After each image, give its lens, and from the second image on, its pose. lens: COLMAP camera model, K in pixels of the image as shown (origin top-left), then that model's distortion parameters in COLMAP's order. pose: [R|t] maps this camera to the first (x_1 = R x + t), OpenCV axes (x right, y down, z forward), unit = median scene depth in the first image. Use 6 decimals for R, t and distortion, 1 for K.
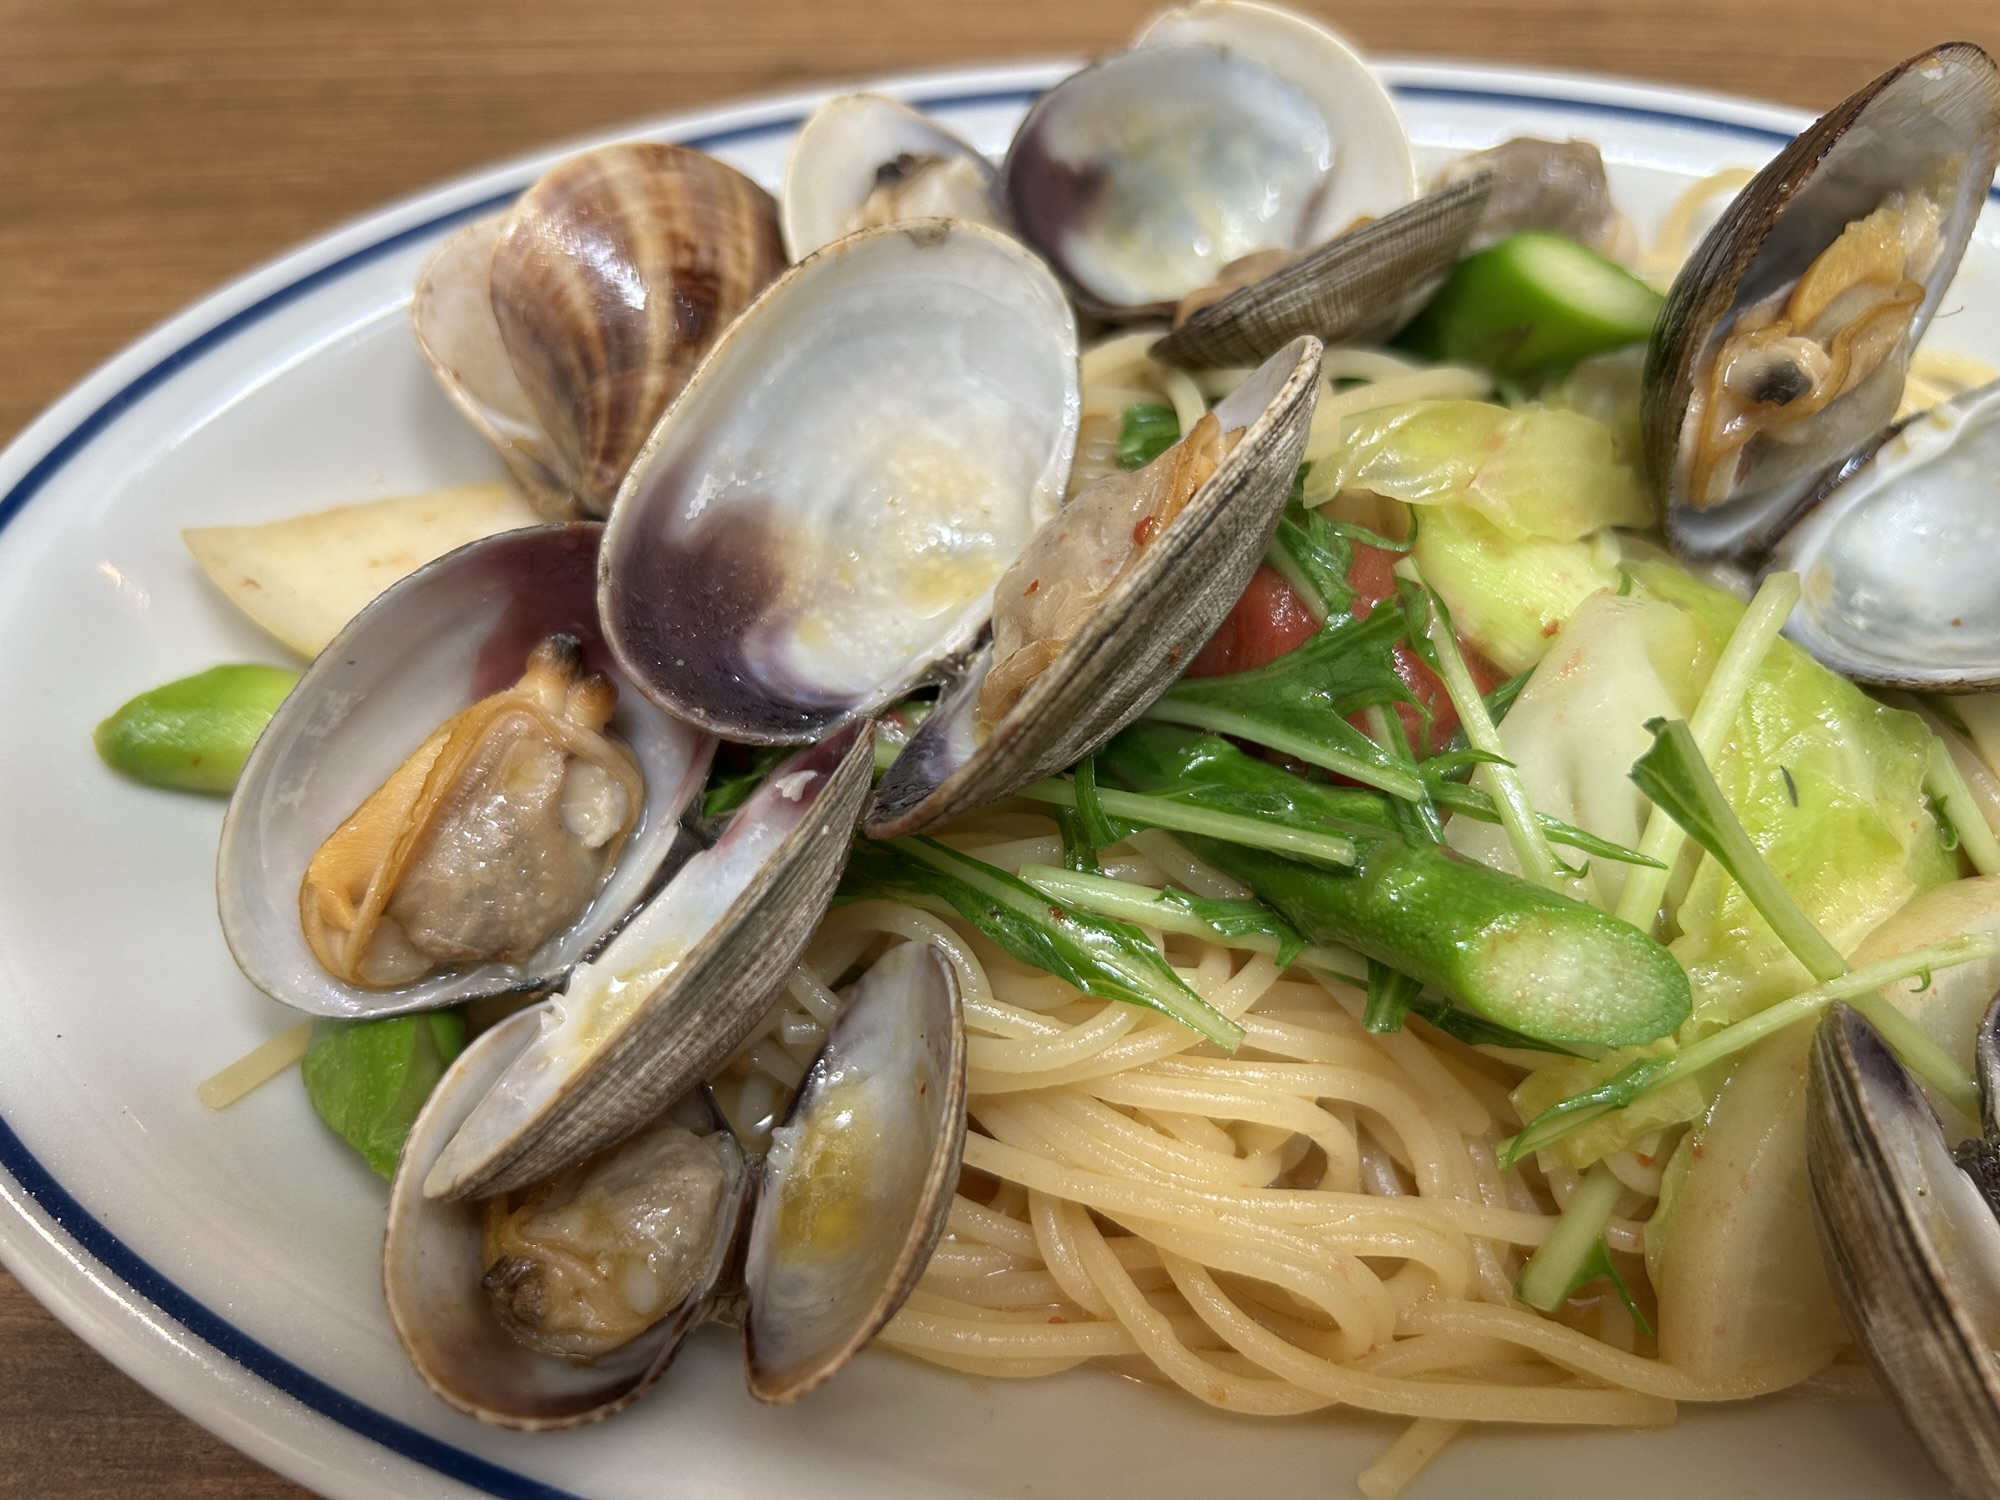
lens RADIAL K [[1637.4, 0, 1000.0], [0, 1637.4, 750.0], [0, 0, 1]] dist [0.008078, -0.108664]
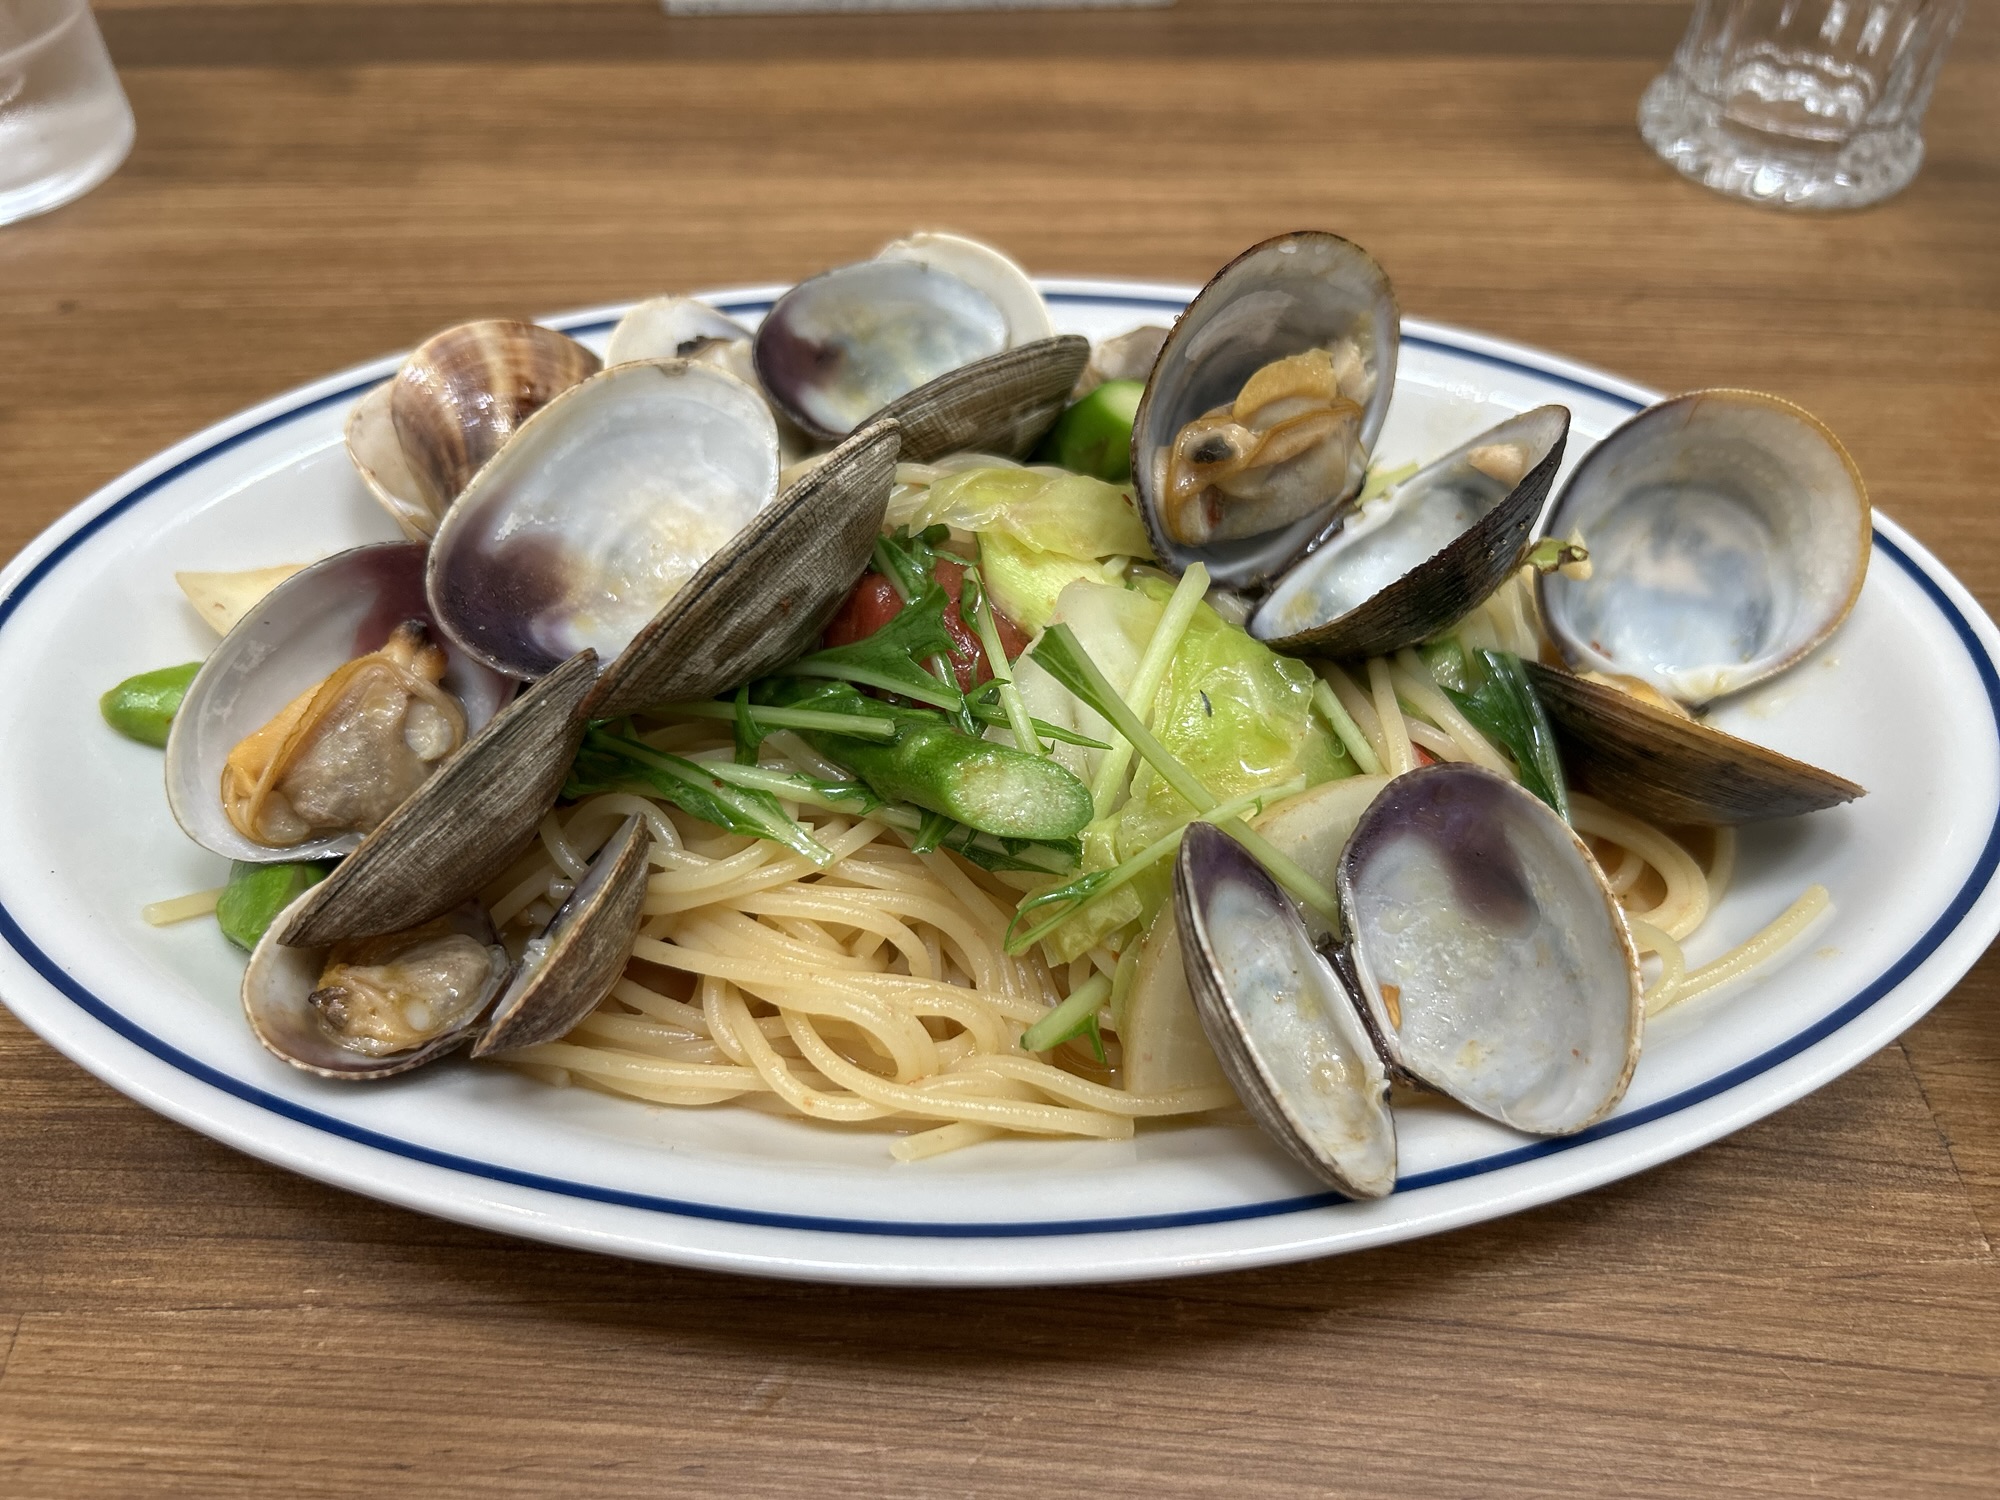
lens RADIAL K [[1561.5, 0, 1000.0], [0, 1561.5, 750.0], [0, 0, 1]] dist [0.001804, -0.086460]
pose [[0.999930, 0.004005, -0.011104, 0.295998], [-0.005665, 0.988089, -0.153782, 0.274140], [0.010356, 0.153834, 0.988042, -0.399721]]
